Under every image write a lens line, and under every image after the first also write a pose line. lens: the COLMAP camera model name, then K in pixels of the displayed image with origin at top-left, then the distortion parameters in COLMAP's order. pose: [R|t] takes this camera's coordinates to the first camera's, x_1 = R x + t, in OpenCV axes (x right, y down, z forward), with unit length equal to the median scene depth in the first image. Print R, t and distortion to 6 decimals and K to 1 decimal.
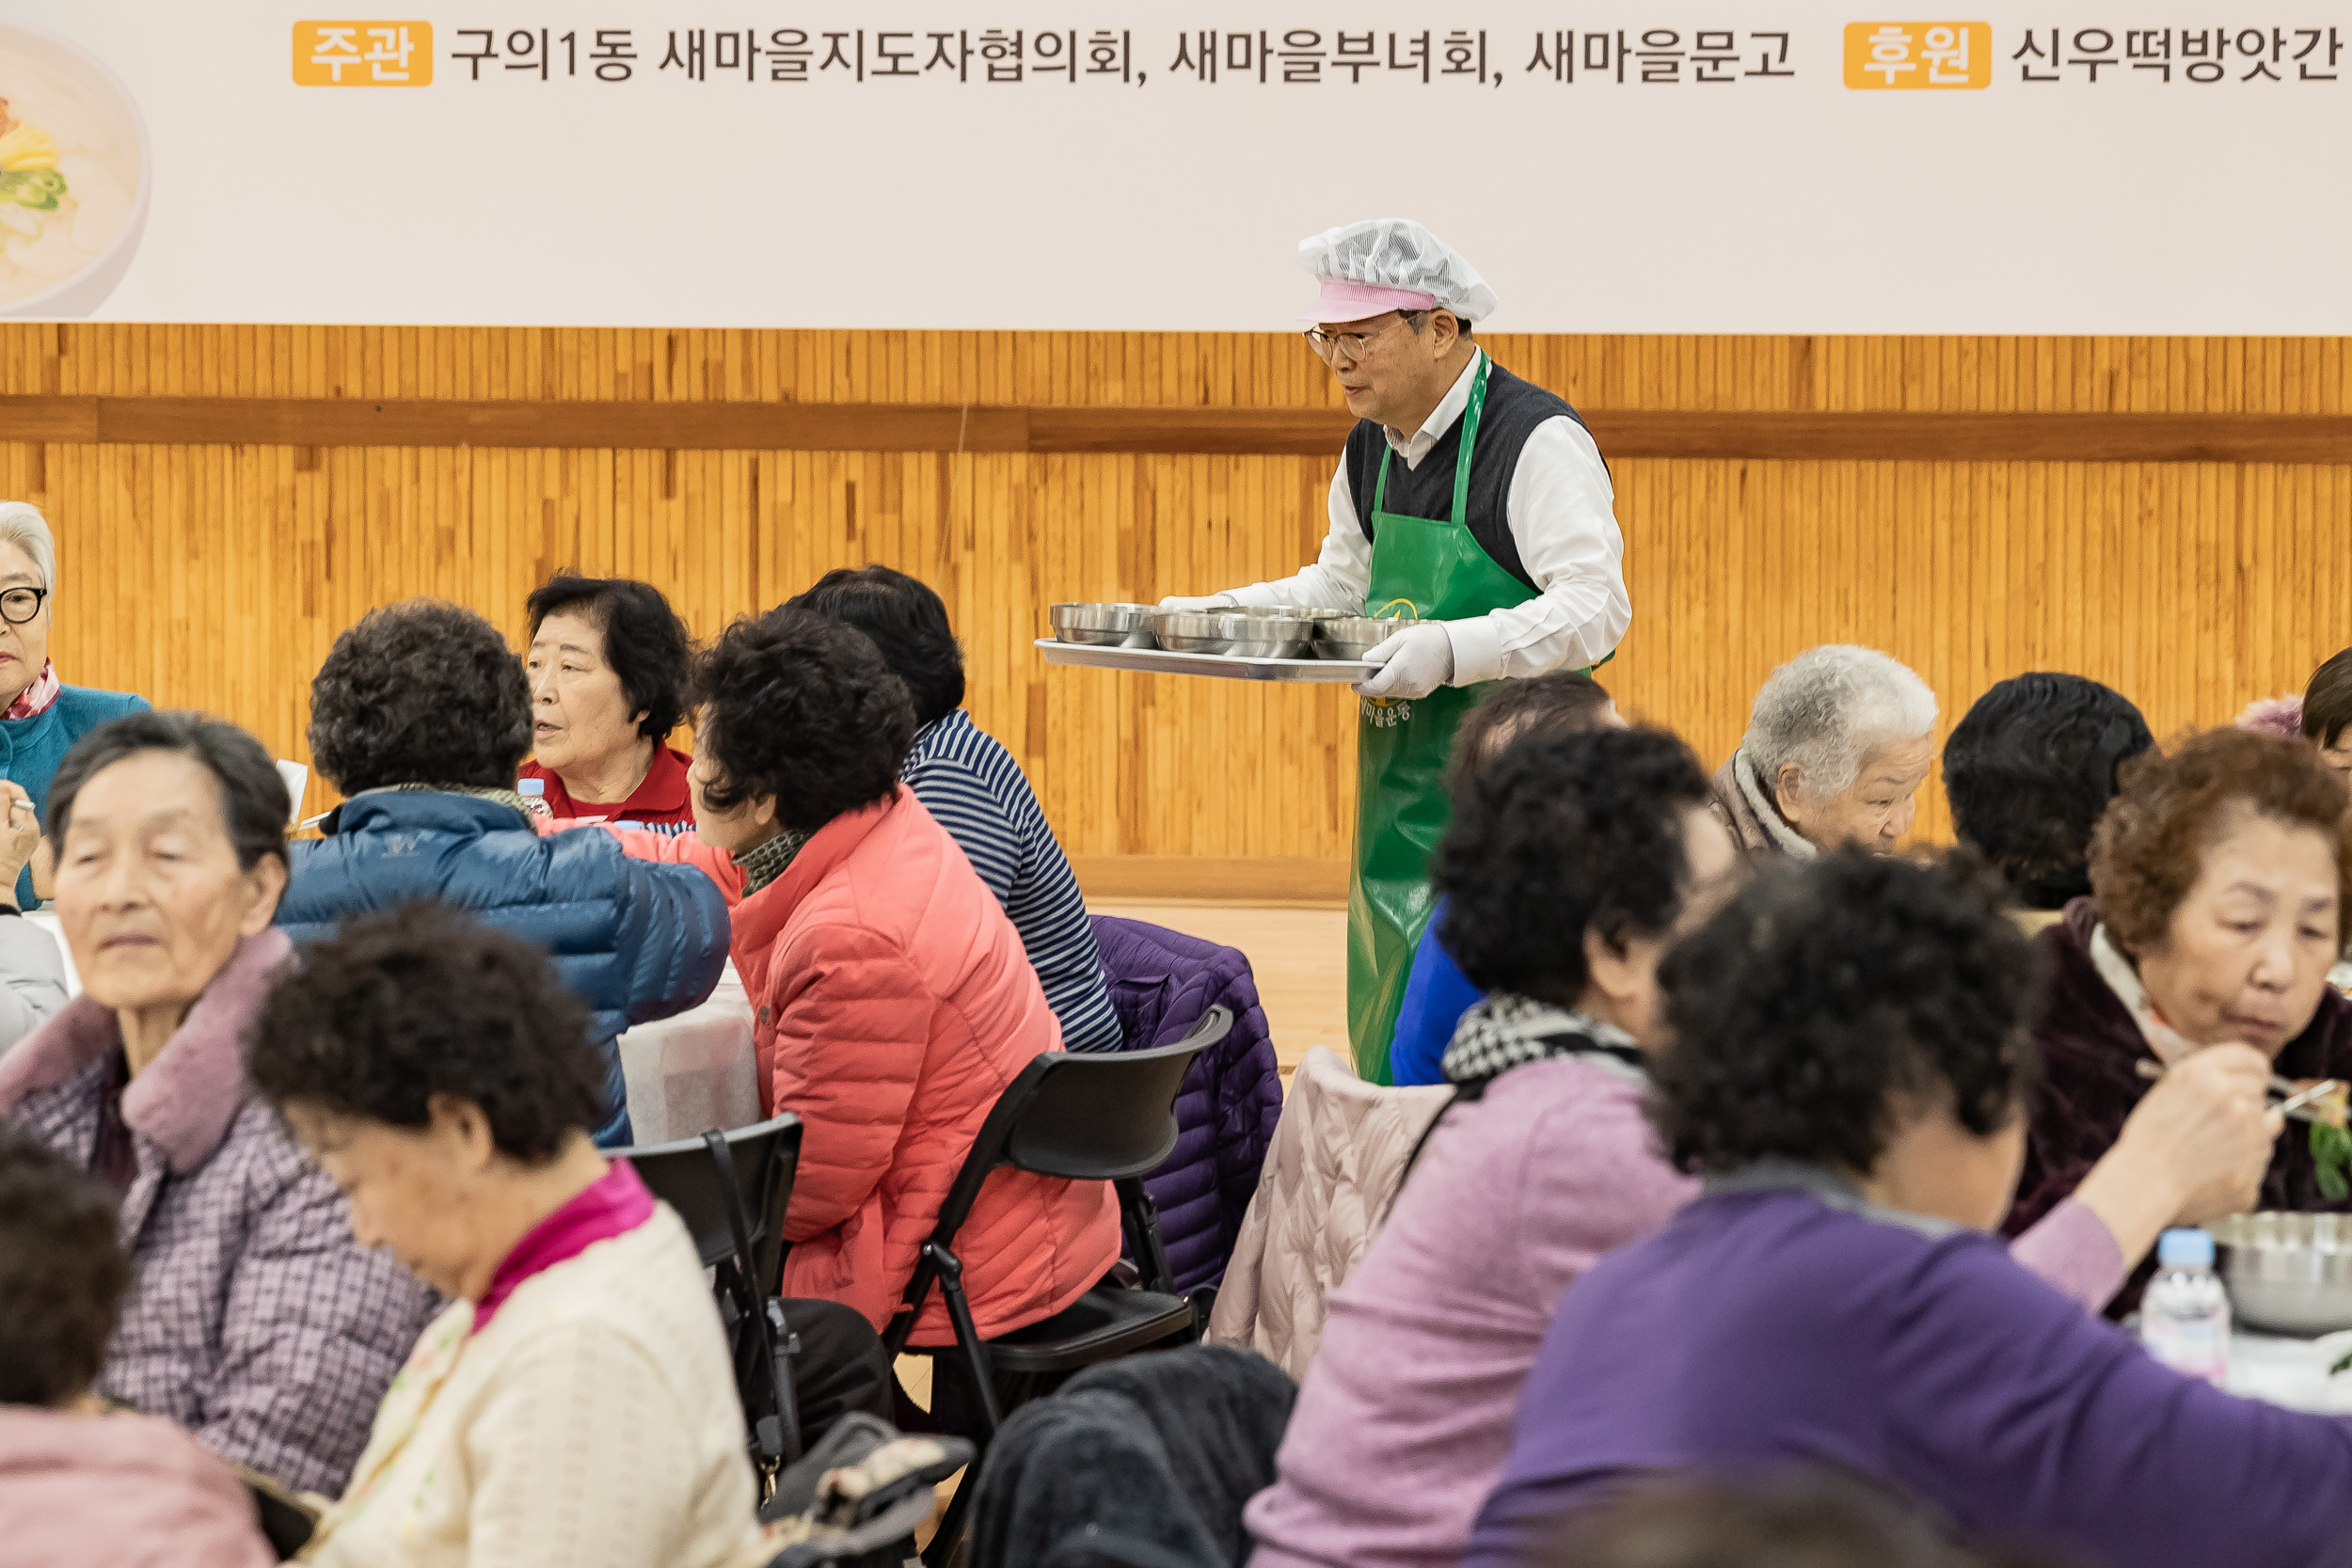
lens RADIAL K [[6644.6, 0, 1168.8], [0, 6644.6, 574.8], [0, 0, 1]] dist [0.070254, 0.000000]
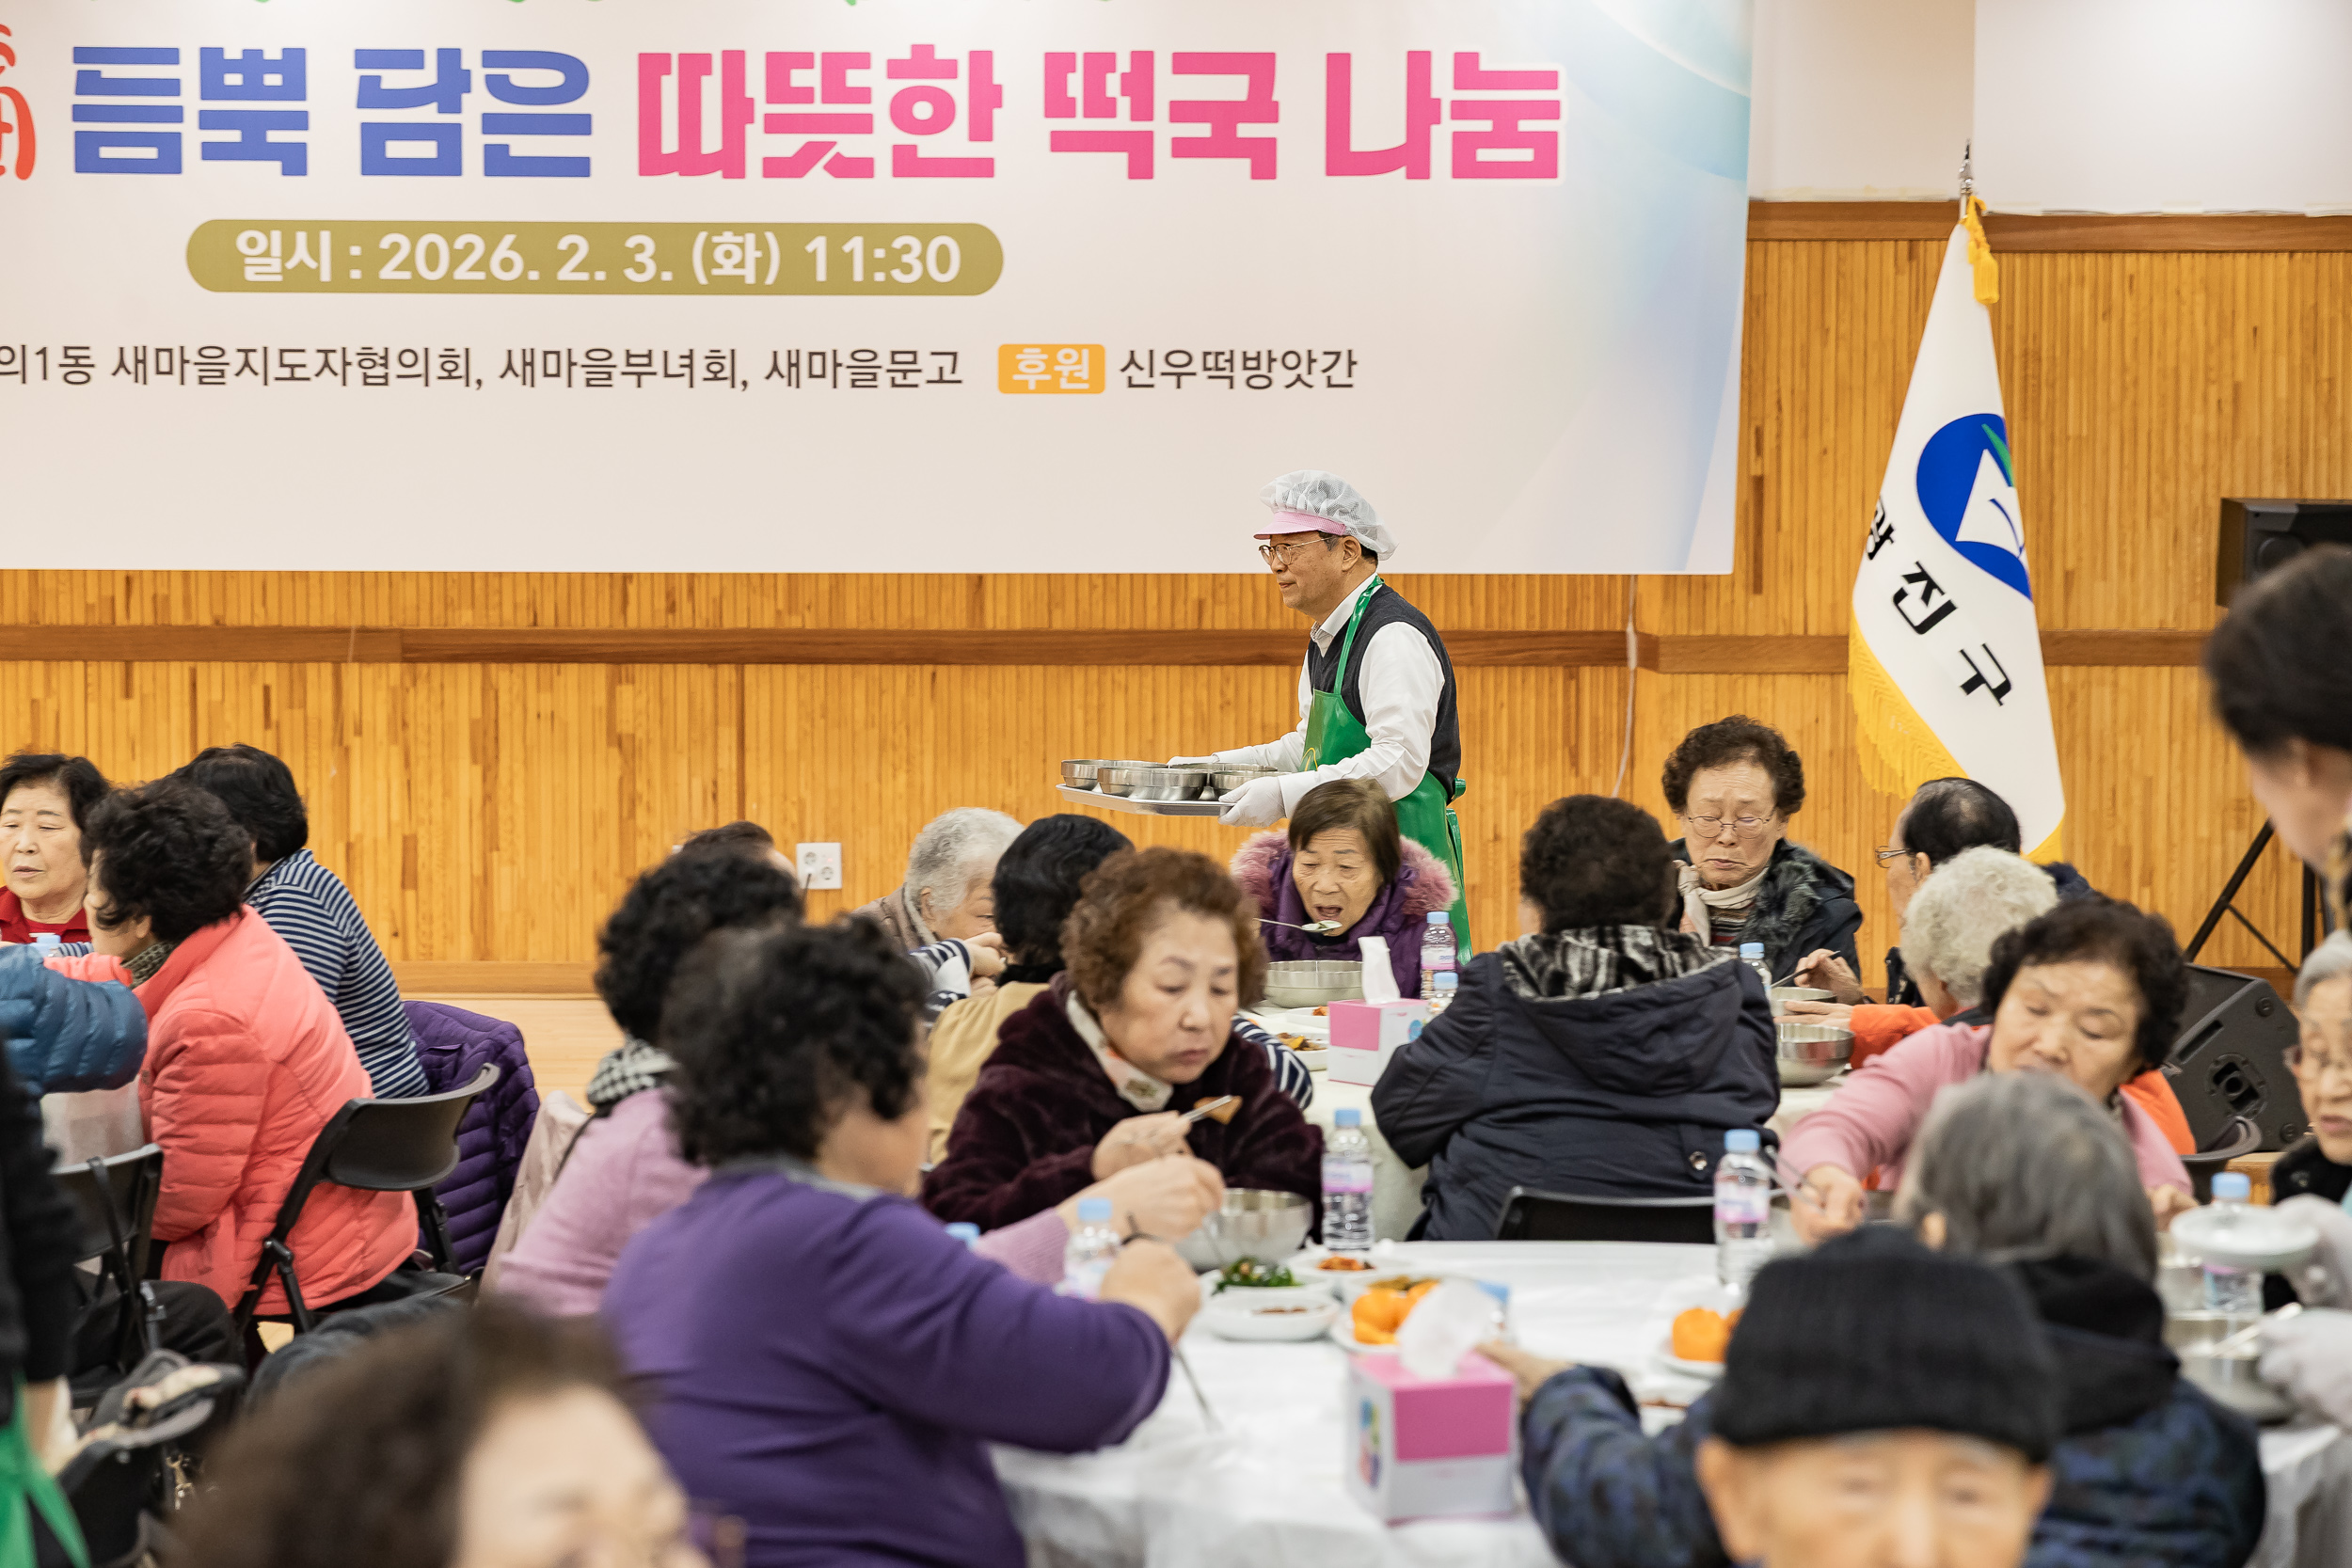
lens RADIAL K [[5011.5, 0, 1175.9], [0, 5011.5, 798.9], [0, 0, 1]] dist [0.089284, 0.000000]
pose [[0.993178, -0.008461, 0.116299, 0.016871], [0.007452, 0.999931, 0.009108, 0.001110], [-0.116368, -0.008179, 0.993172, -0.026656]]
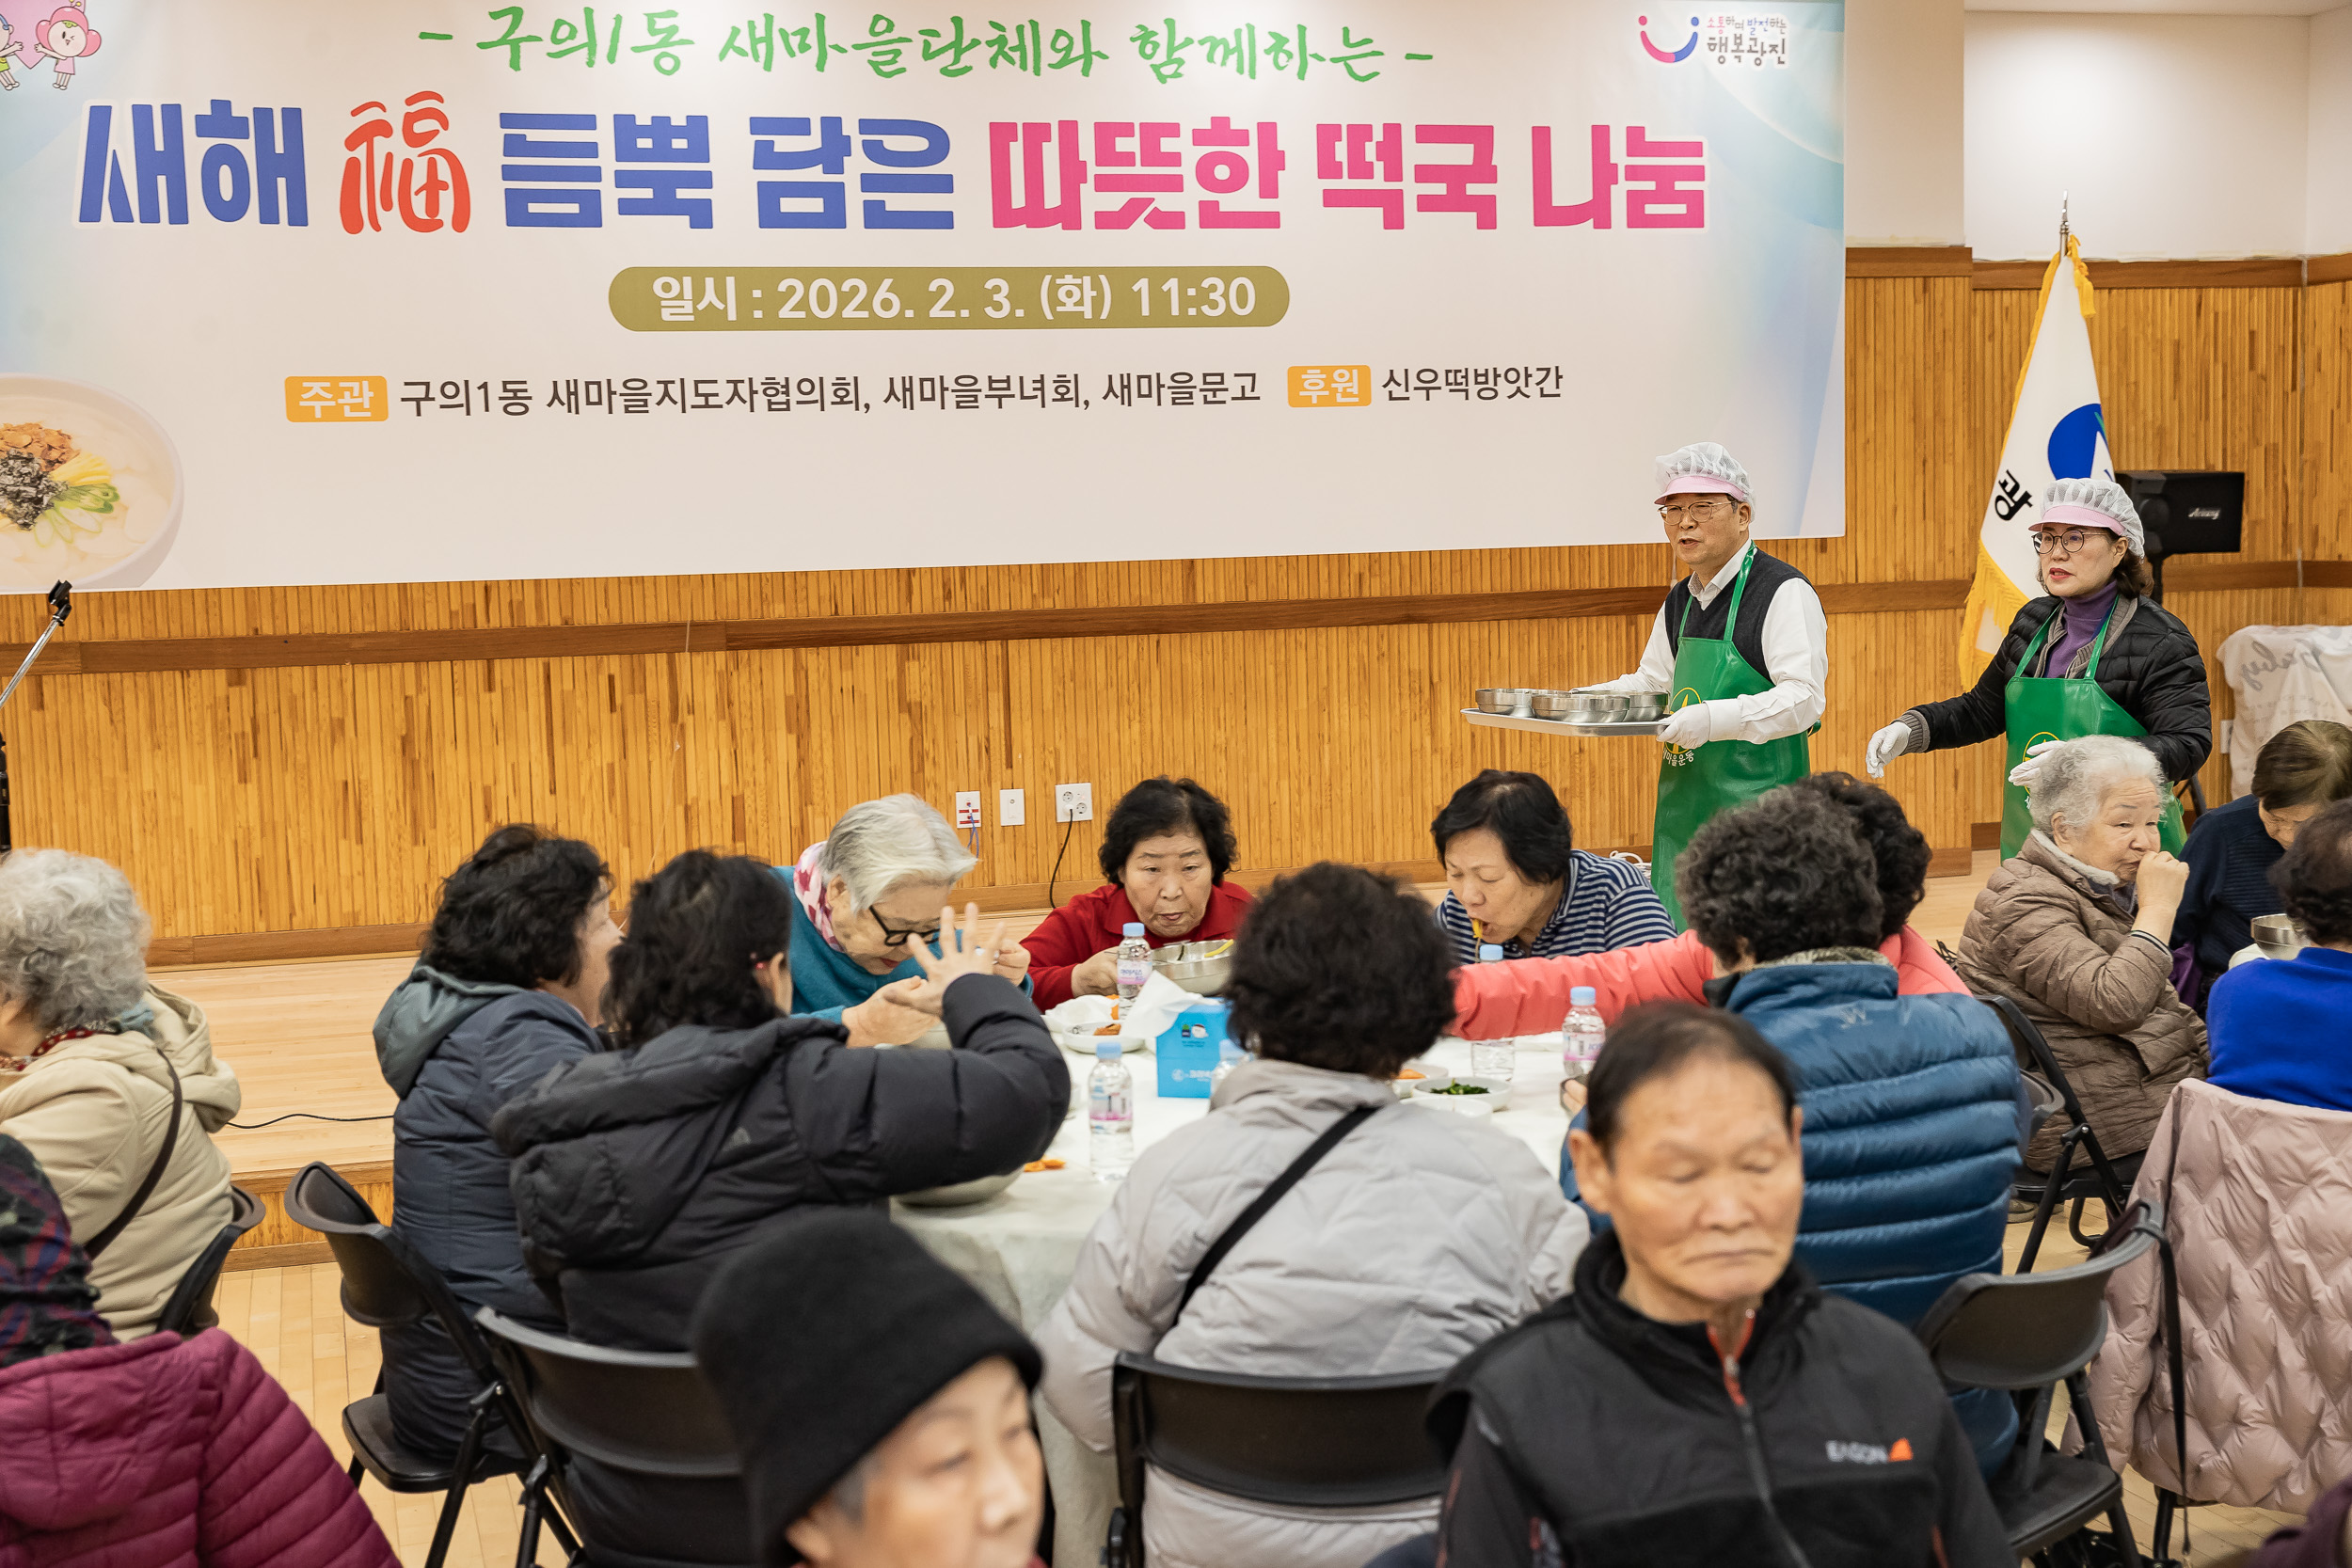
lens RADIAL K [[3102.9, 0, 1232.8], [0, 3102.9, 794.0], [0, 0, 1]] dist [0.053924, 0.000000]
pose [[0.909798, -0.066590, 0.409674, -0.229670], [0.052261, 0.997569, 0.046089, -0.012838], [-0.411747, -0.020522, 0.911067, 0.291163]]
